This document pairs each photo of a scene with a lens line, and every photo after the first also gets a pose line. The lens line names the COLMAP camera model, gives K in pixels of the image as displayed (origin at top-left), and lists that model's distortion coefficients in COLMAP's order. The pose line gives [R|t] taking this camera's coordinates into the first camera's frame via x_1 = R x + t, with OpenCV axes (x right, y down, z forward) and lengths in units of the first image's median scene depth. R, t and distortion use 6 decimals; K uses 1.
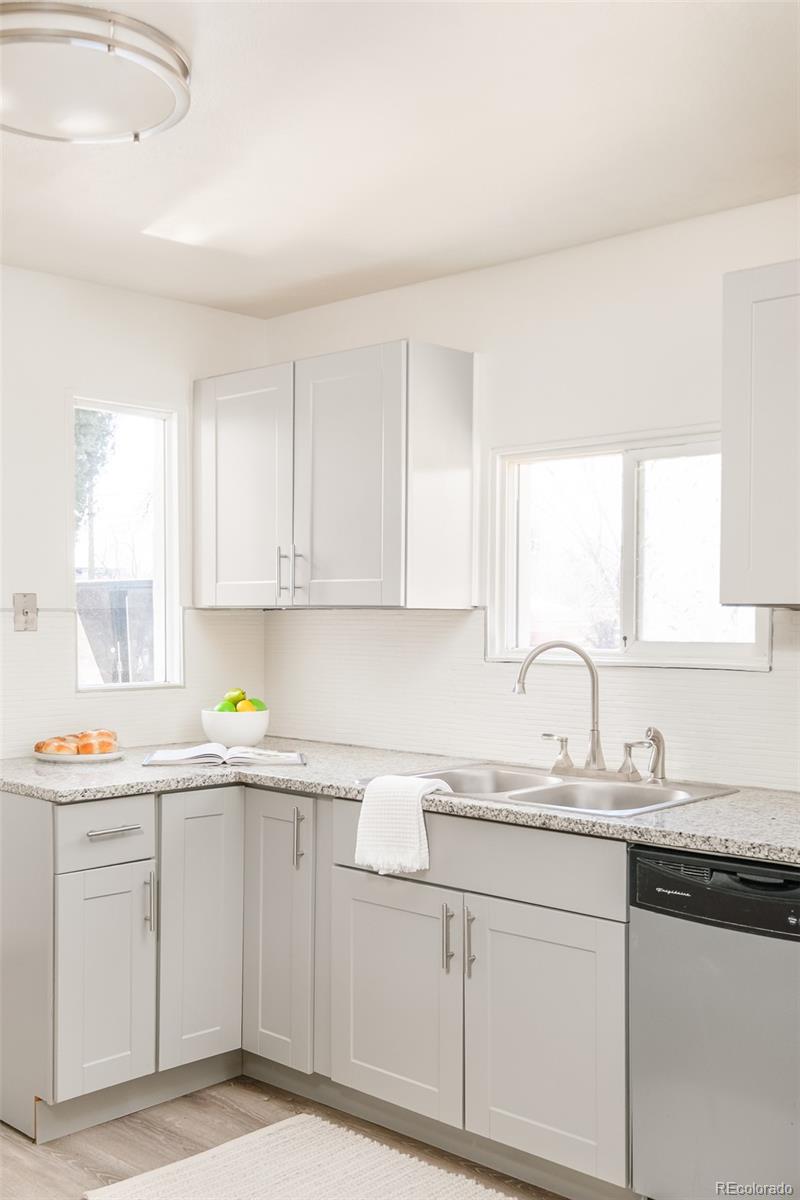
lens RADIAL K [[1288.4, 0, 383.4], [0, 1288.4, 647.1], [0, 0, 1]] dist [-0.024307, 0.000000]
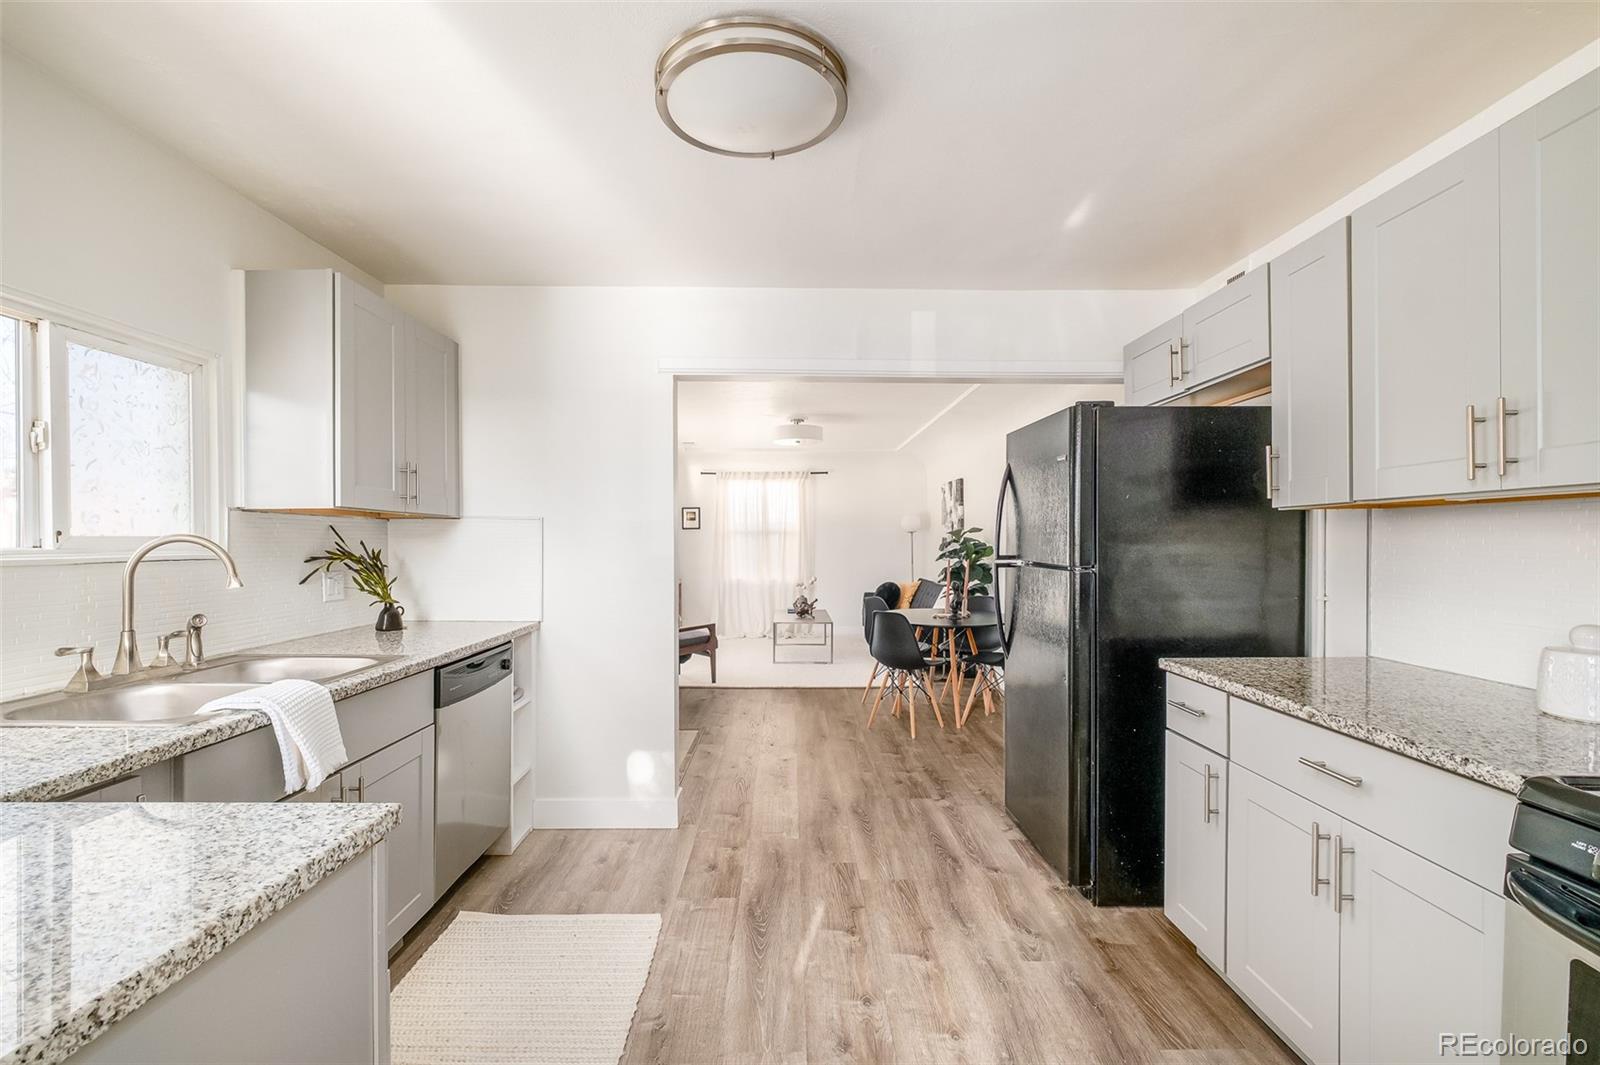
lens RADIAL K [[695.4, 0, 794.5], [0, 695.4, 542.7], [0, 0, 1]] dist [-0.004809, 0.000392]
pose [[-0.705140, -0.000748, 0.709068, -0.548074], [0.019196, 0.999613, 0.020145, -0.000496], [-0.708809, 0.027816, -0.704852, 1.032860]]
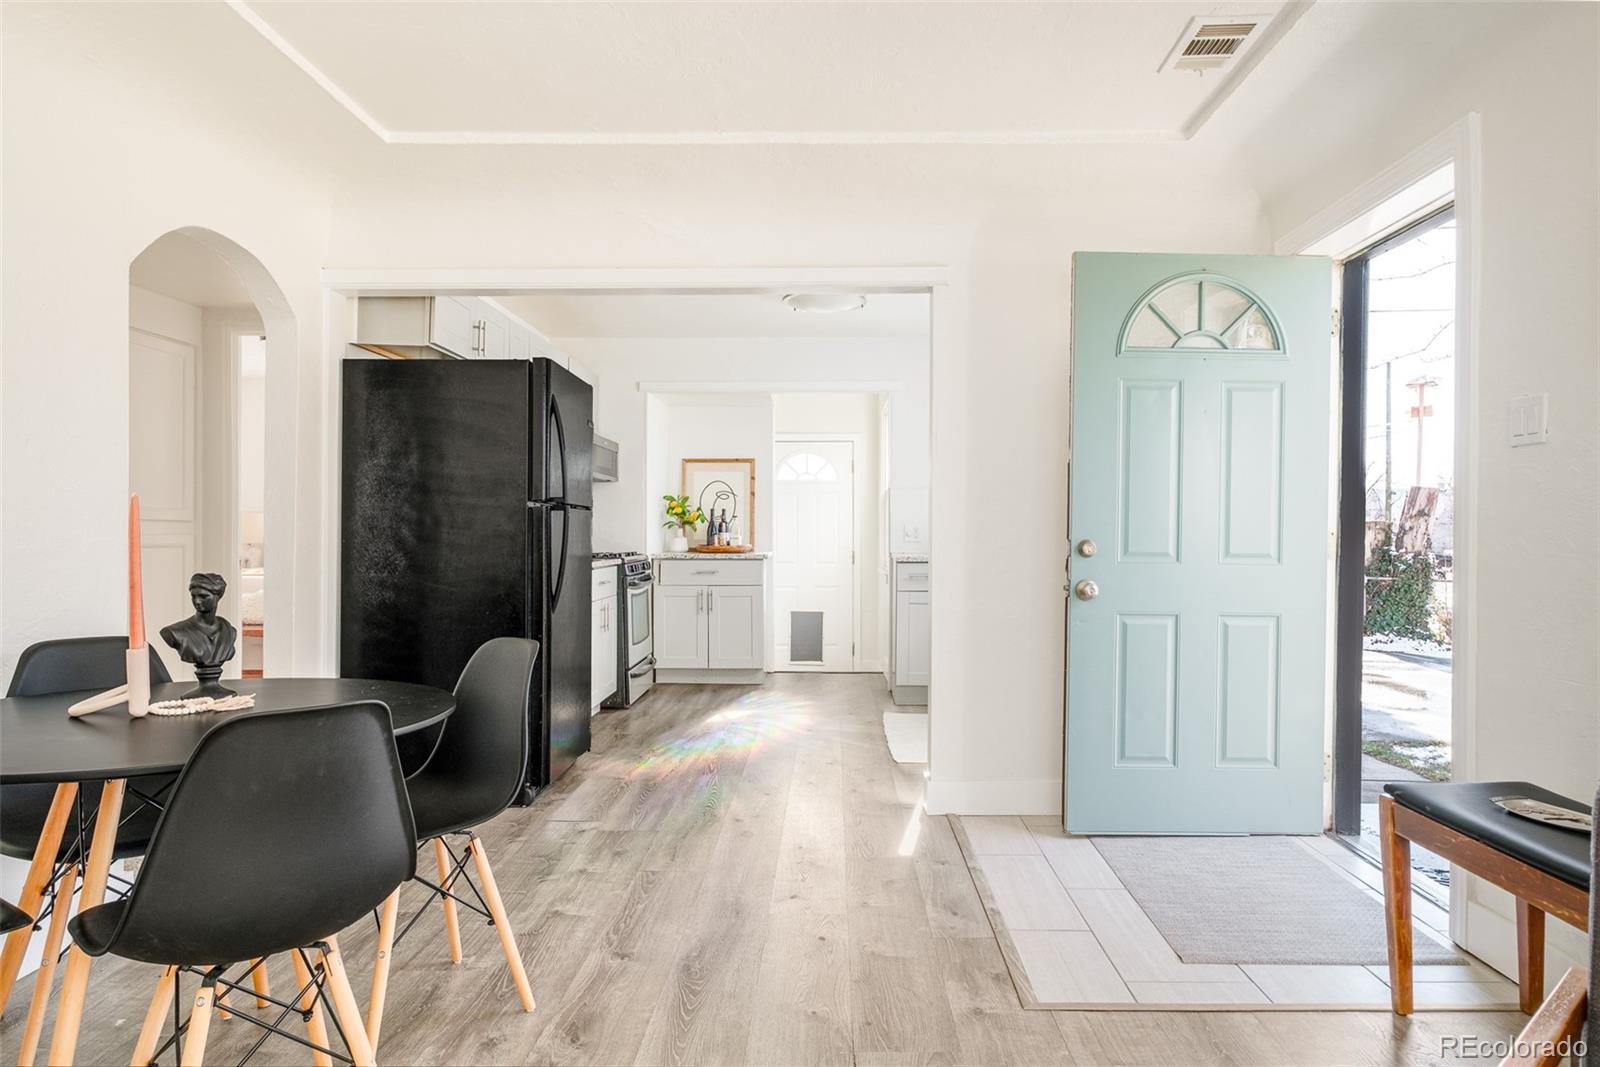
lens RADIAL K [[1022.0, 0, 803.9], [0, 1022.0, 526.8], [0, 0, 1]] dist [-0.003902, 0.014441]
pose [[0.679004, -0.000161, -0.734134, 1.010445], [-0.023343, 0.999490, -0.021810, 0.096155], [0.733763, 0.031946, 0.678654, -0.435285]]
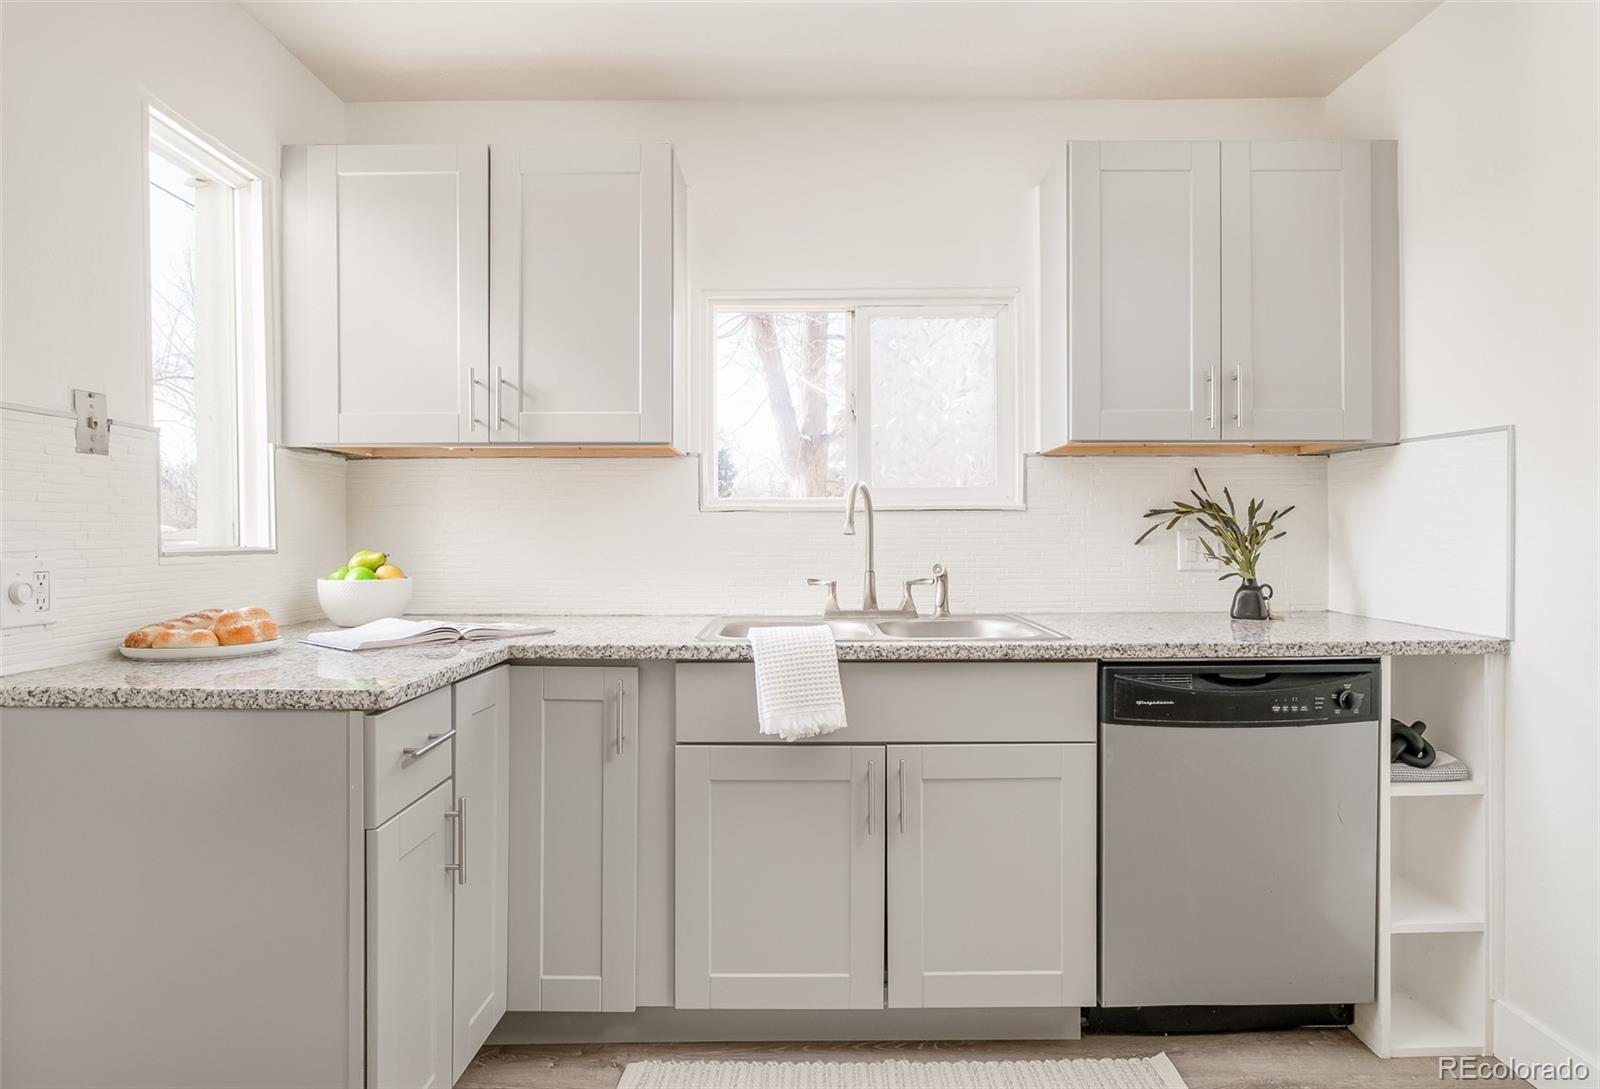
lens RADIAL K [[919.4, 0, 805.9], [0, 919.4, 540.1], [0, 0, 1]] dist [-0.015927, 0.006894]
pose [[0.714701, -0.007585, 0.699389, -0.391610], [0.023453, 0.999639, -0.013125, 0.048929], [-0.699037, 0.025784, 0.714620, 0.523736]]
